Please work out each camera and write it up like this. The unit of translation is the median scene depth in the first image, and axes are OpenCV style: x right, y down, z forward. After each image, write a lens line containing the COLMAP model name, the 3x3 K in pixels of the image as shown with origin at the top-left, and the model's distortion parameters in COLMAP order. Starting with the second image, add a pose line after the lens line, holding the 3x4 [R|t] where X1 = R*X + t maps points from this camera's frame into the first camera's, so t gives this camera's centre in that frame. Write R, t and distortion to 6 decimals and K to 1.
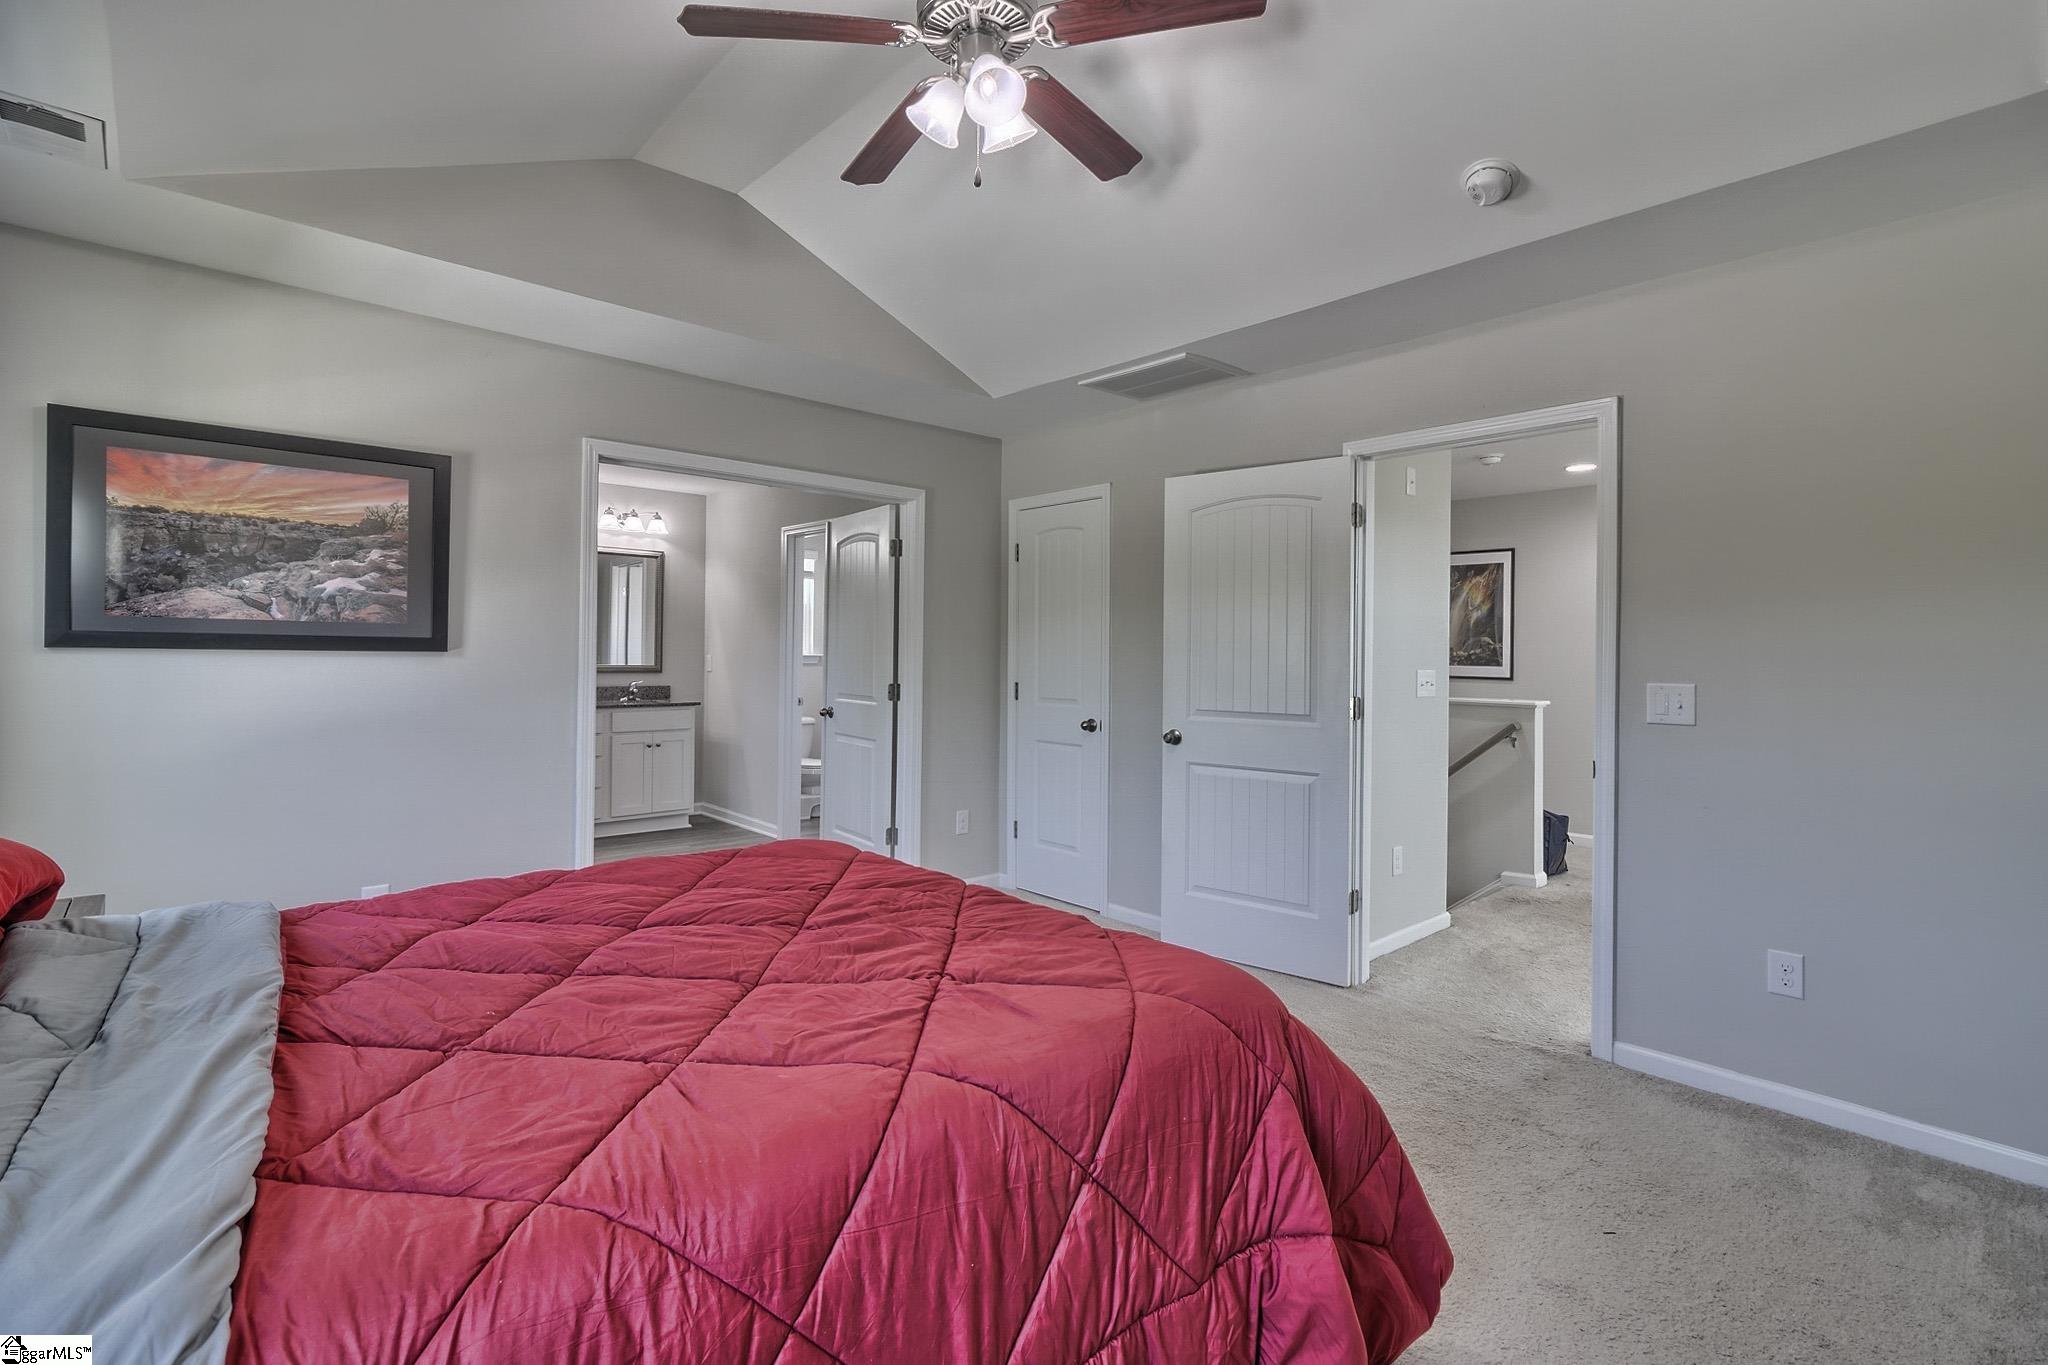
lens RADIAL K [[962.4, 0, 1019.9], [0, 962.4, 648.4], [0, 0, 1]] dist [0.000984, -0.002665]
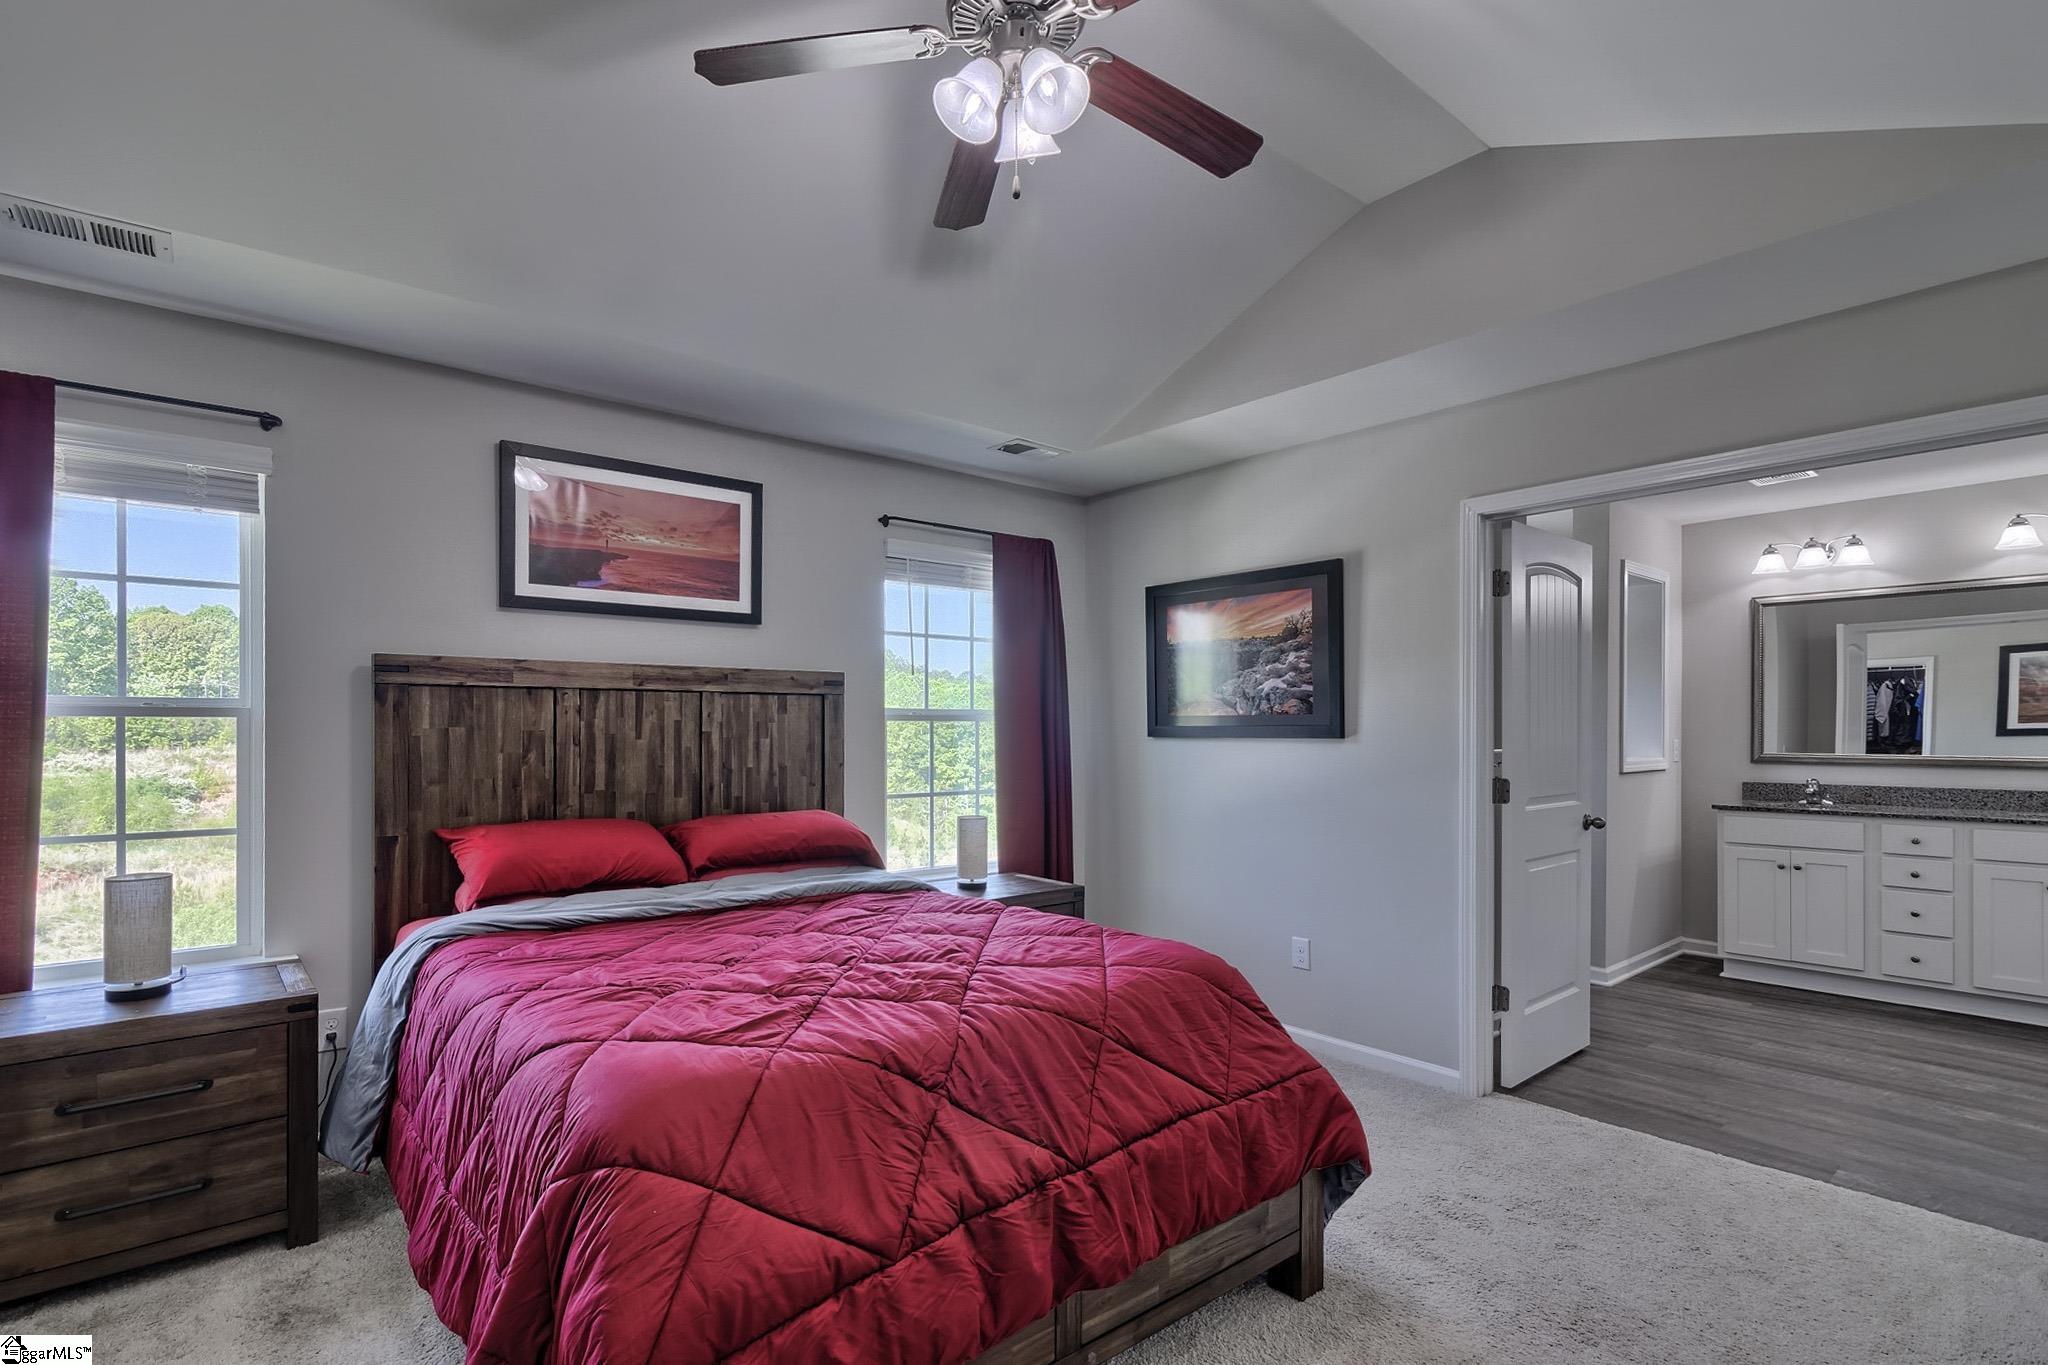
lens RADIAL K [[962.4, 0, 1007.0], [0, 962.4, 744.1], [0, 0, 1]] dist [0.000984, -0.002665]
pose [[-0.017596, 0.003441, -0.999839, 0.520470], [0.006748, 0.999972, 0.003323, 0.003934], [0.999822, -0.006689, -0.017618, 0.662208]]
